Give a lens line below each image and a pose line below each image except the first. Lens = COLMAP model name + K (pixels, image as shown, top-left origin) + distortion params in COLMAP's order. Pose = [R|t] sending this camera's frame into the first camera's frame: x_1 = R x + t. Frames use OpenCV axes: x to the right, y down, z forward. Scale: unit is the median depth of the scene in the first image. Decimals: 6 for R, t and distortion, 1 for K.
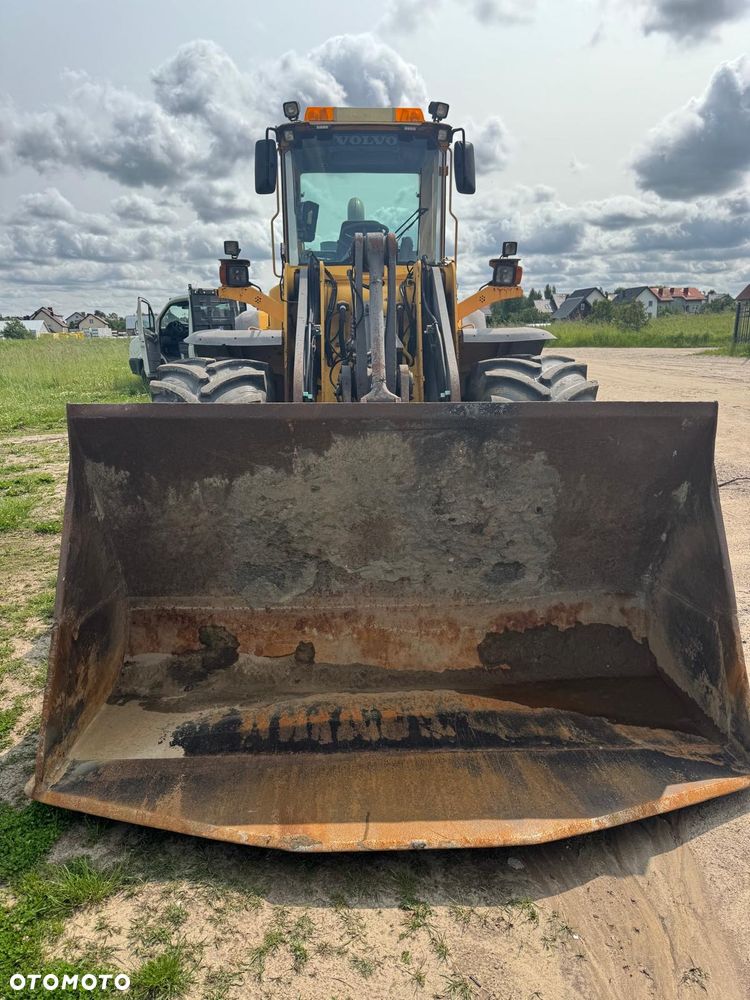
lens RADIAL K [[729.3, 0, 374.3], [0, 729.3, 495.9], [0, 0, 1]] dist [0.045288, -0.057519]
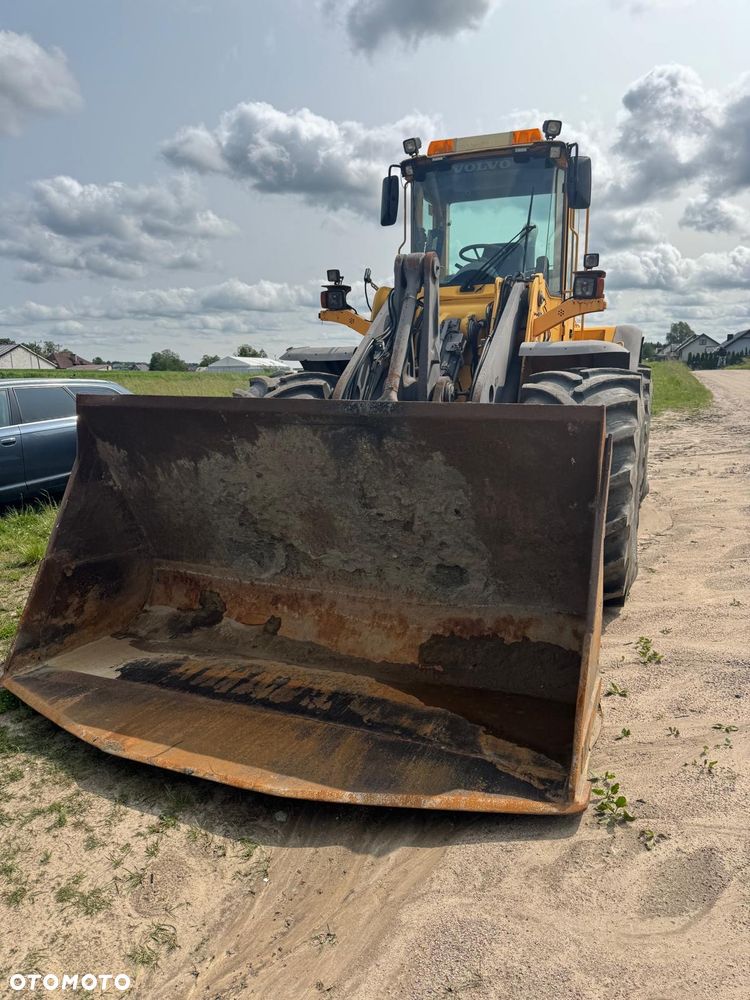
lens RADIAL K [[729.3, 0, 366.4], [0, 729.3, 500.6], [0, 0, 1]] dist [0.045288, -0.057519]
pose [[0.902345, 0.078276, -0.423846, 0.526228], [-0.095036, 0.995302, -0.018515, 0.033029], [0.420406, 0.056987, 0.905545, 0.034384]]
